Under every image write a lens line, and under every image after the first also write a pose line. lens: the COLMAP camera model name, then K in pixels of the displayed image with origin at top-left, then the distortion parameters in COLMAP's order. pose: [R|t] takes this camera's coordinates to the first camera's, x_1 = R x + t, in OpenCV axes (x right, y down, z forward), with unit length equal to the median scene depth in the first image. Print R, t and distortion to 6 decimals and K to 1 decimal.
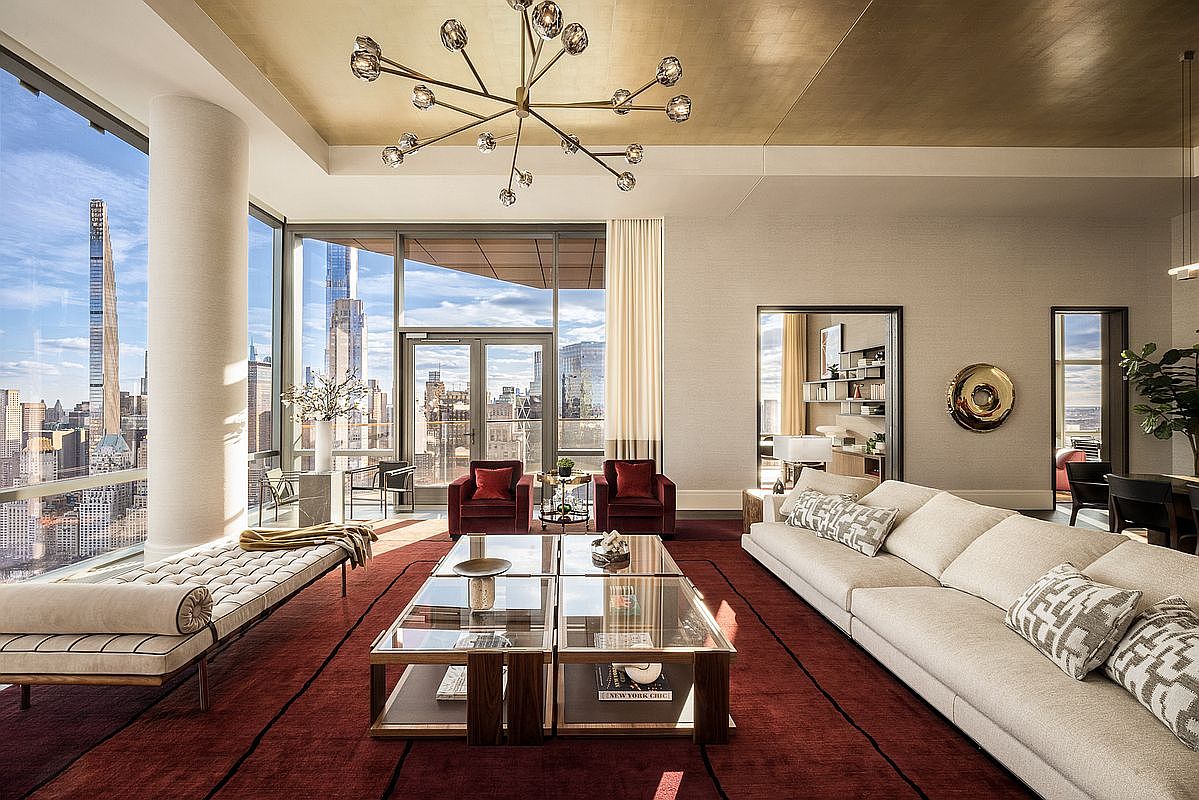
lens RADIAL K [[495.5, 0, 572.1], [0, 495.5, 402.2], [0, 0, 1]] dist [-0.003365, -0.001524]
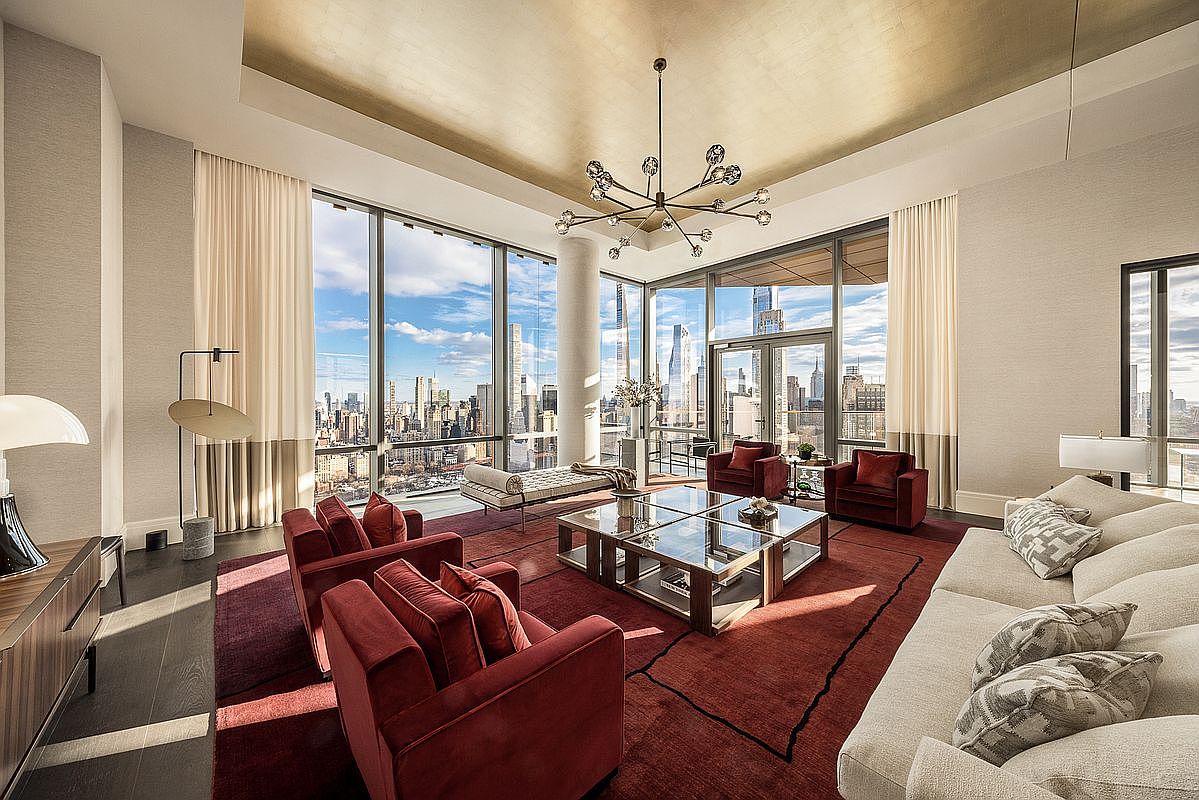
lens RADIAL K [[407.4, 0, 592.2], [0, 407.4, 398.3], [0, 0, 1]] dist [-0.002144, -0.000171]
pose [[0.673725, -0.000783, -0.738982, 0.289688], [0.006646, 0.999965, 0.005000, 0.000411], [0.738952, -0.008280, 0.673707, -0.008304]]
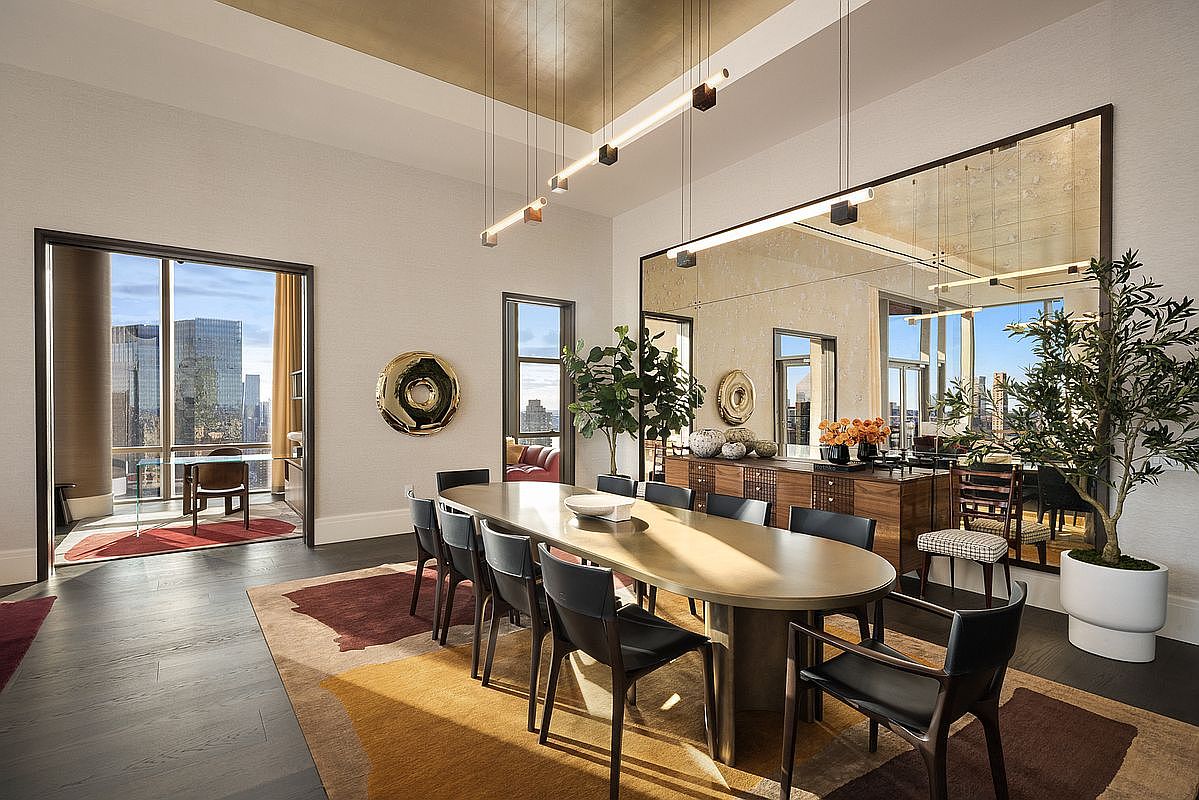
lens RADIAL K [[560.5, 0, 602.2], [0, 560.5, 412.9], [0, 0, 1]] dist [-0.003309, 0.000305]
pose [[0.801596, -0.004537, 0.597848, 0.522887], [-0.005137, 0.999882, 0.014476, 0.007847], [-0.597844, -0.014675, 0.801478, 0.082519]]
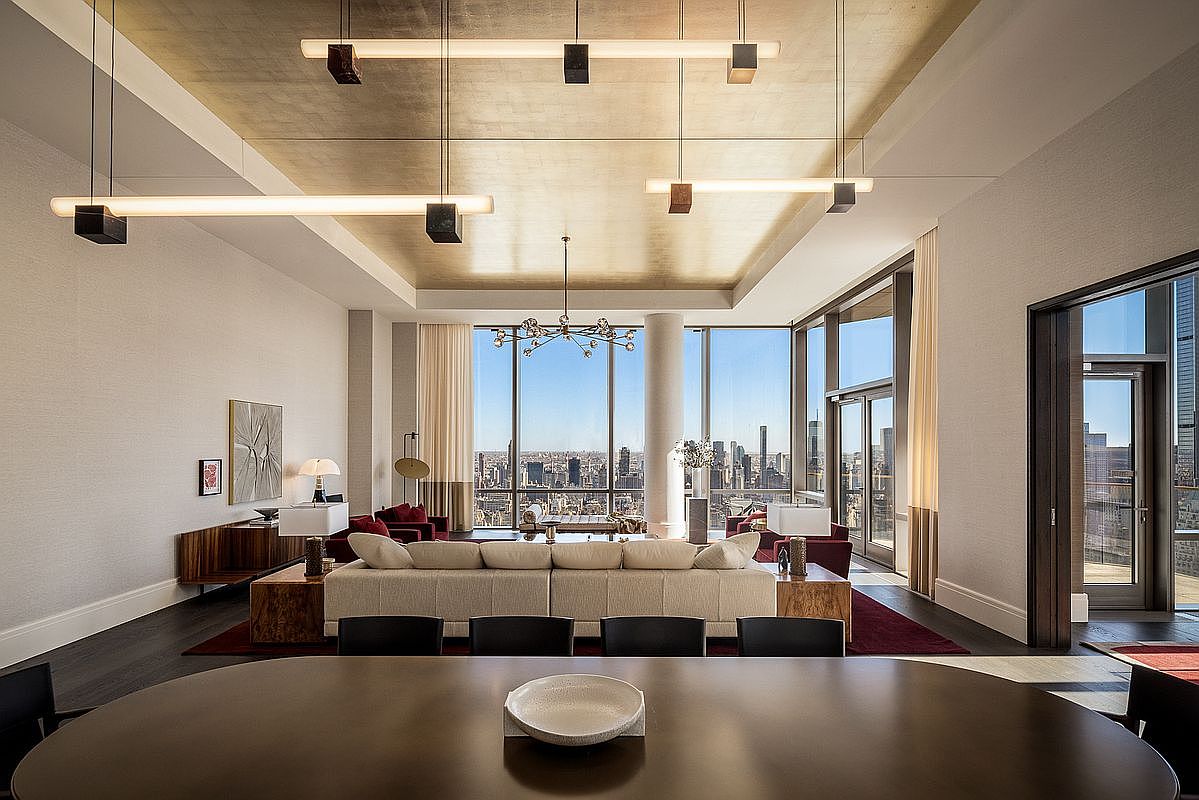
lens RADIAL K [[570.9, 0, 593.2], [0, 570.9, 442.8], [0, 0, 1]] dist [-0.000007, -0.000015]
pose [[-0.003089, -0.008929, -0.999955, 1.079362], [0.004121, 0.999952, -0.008942, -0.024489], [0.999987, -0.004149, -0.003052, 0.480650]]
